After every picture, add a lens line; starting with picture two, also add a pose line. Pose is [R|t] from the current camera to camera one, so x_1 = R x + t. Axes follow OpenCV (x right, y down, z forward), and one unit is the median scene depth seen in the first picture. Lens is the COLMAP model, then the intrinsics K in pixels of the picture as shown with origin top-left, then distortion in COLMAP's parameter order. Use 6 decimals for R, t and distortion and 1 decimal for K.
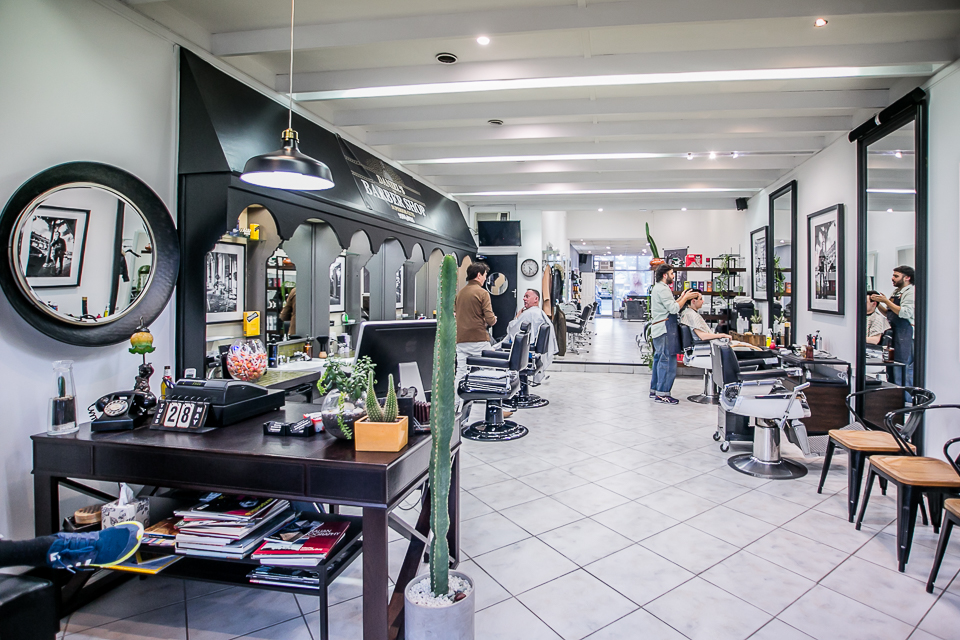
lens RADIAL K [[499.8, 0, 565.7], [0, 499.8, 283.7], [0, 0, 1]] dist [-0.030699, 0.000438]
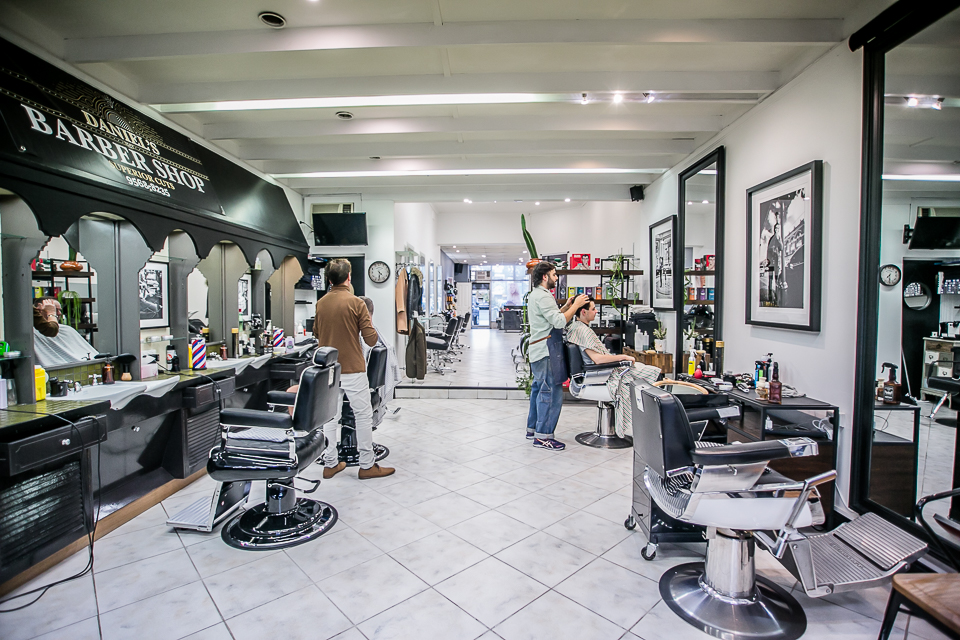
lens RADIAL K [[482.9, 0, 480.0], [0, 482.9, 320.0], [0, 0, 1]] dist [-0.028495, 0.000279]
pose [[0.997495, -0.010439, 0.069963, 0.042311], [0.006755, 0.998588, 0.052694, 0.007181], [-0.070415, -0.052090, 0.996157, 0.248795]]
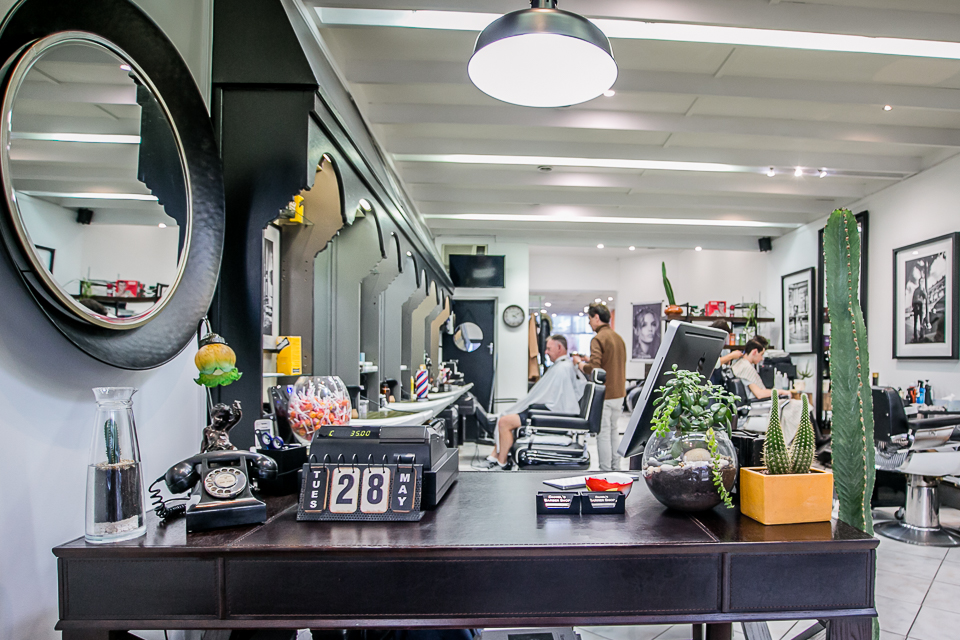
lens RADIAL K [[576.7, 0, 585.6], [0, 576.7, 366.7], [0, 0, 1]] dist [-0.031398, 0.000326]
pose [[0.980185, -0.003744, 0.198049, -0.174459], [-0.001446, 0.999659, 0.026055, 0.031021], [-0.198079, -0.025825, 0.979846, 0.091474]]
